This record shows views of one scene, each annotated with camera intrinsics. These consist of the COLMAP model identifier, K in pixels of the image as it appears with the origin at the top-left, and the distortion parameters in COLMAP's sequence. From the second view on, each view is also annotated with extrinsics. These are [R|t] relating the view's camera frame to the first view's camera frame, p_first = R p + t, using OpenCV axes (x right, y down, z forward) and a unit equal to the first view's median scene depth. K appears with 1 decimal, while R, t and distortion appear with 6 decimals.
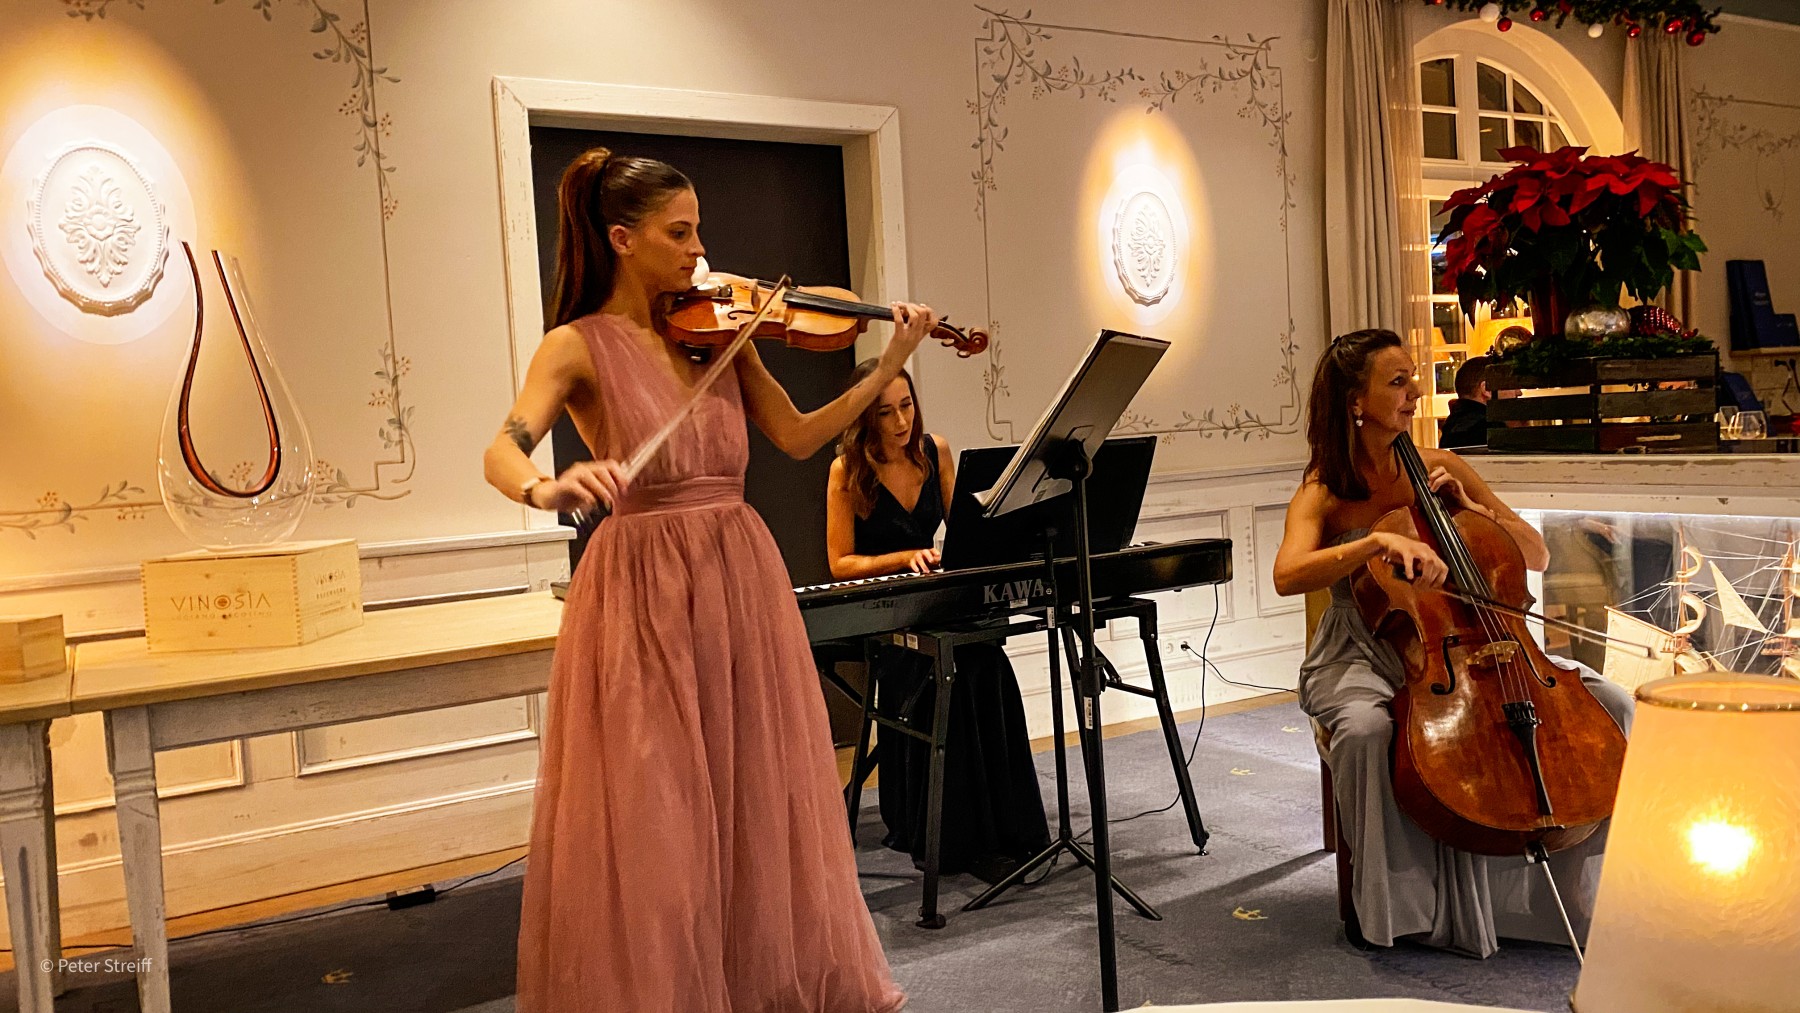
lens RADIAL K [[1330.9, 0, 894.4], [0, 1330.9, 492.3], [0, 0, 1]] dist [0.019907, -0.035453]
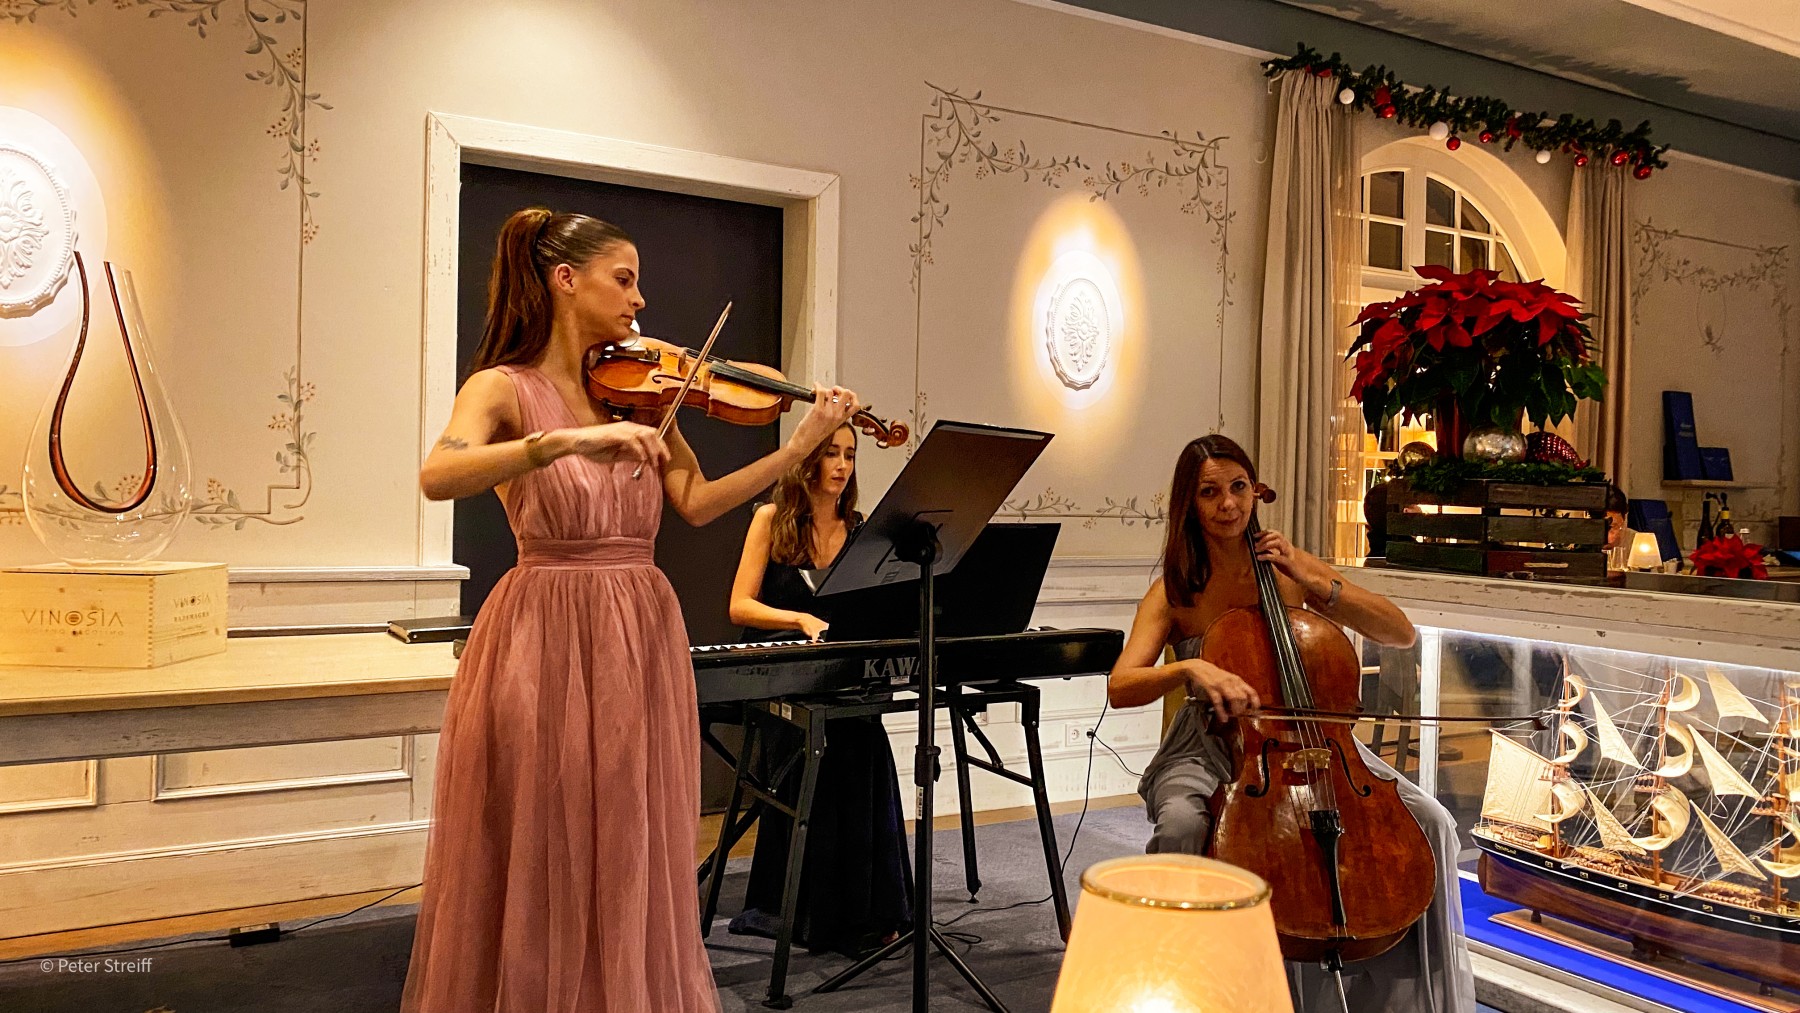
lens RADIAL K [[1330.9, 0, 893.9], [0, 1330.9, 489.6], [0, 0, 1]] dist [0.019907, -0.035453]
pose [[0.996713, 0.079503, 0.015562, 0.056288], [-0.078696, 0.995789, -0.047016, -0.009807], [-0.019234, 0.045637, 0.998773, 0.005982]]
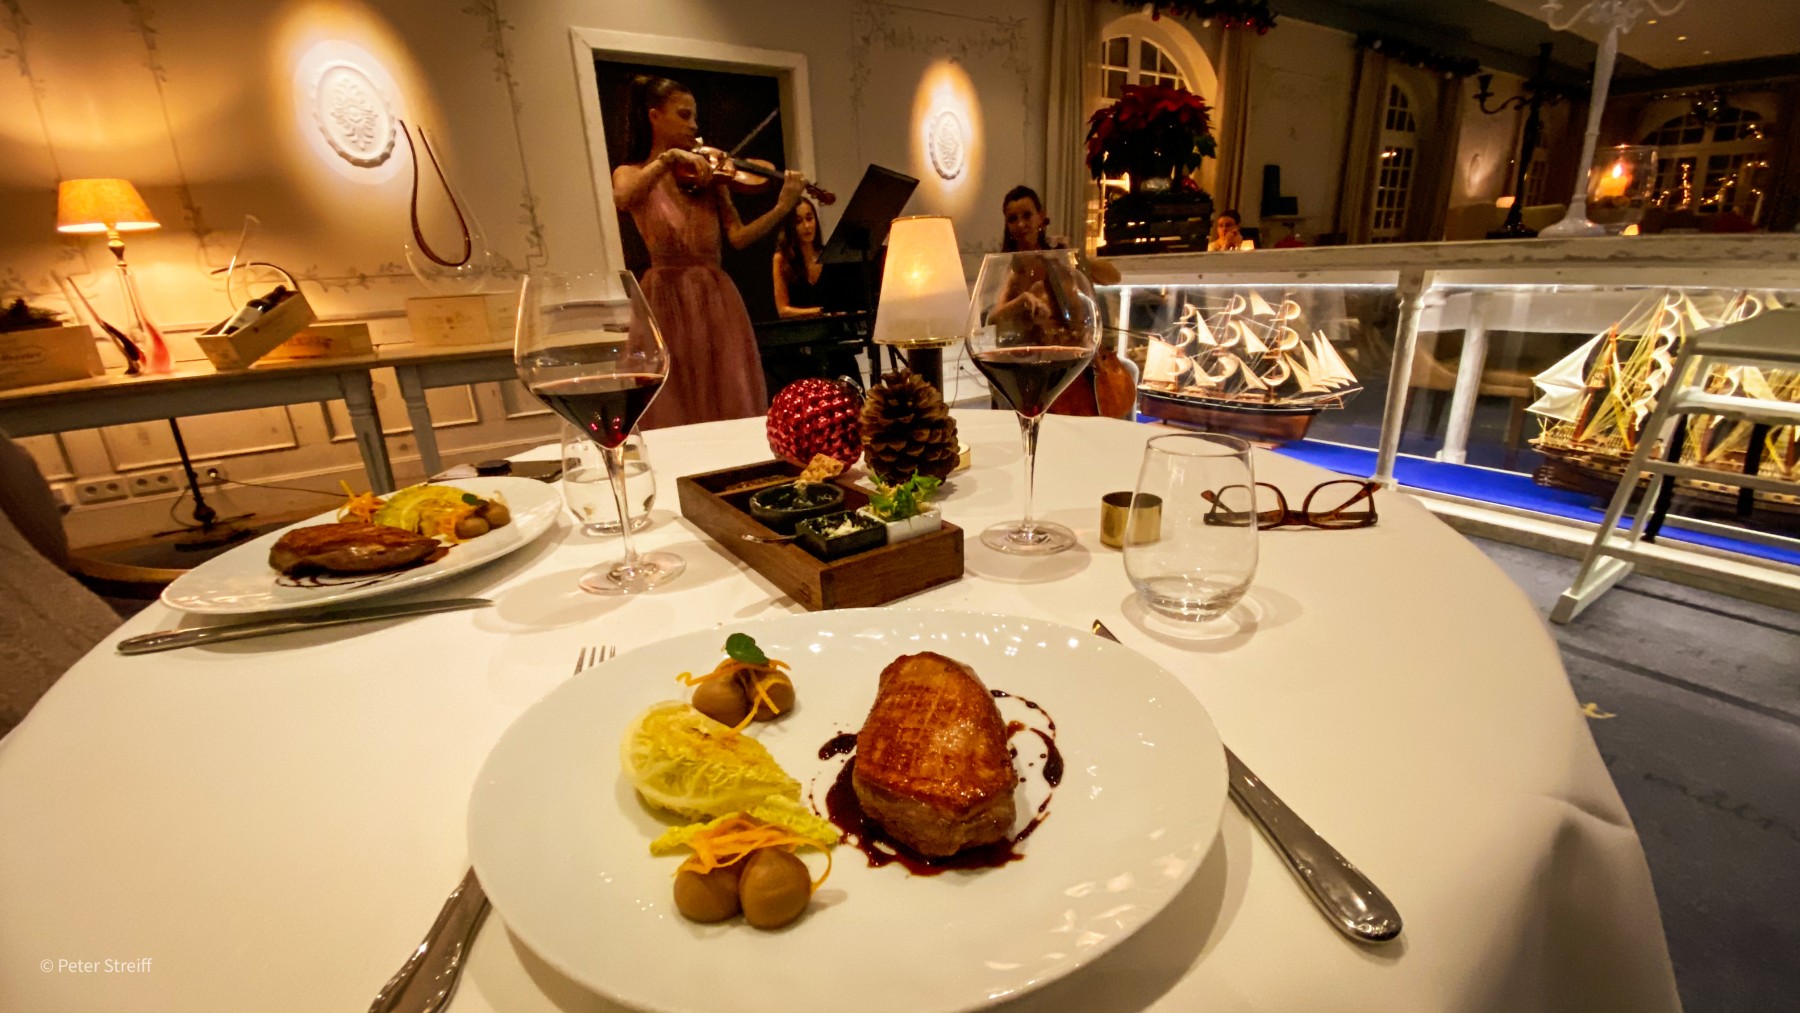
lens RADIAL K [[713.0, 0, 888.2], [0, 713.0, 505.6], [0, 0, 1]] dist [-0.014094, -0.001493]
pose [[0.998421, -0.006126, 0.055841, 0.066064], [-0.008878, 0.964336, 0.264532, 0.049561], [-0.055470, -0.264610, 0.962759, -0.092530]]
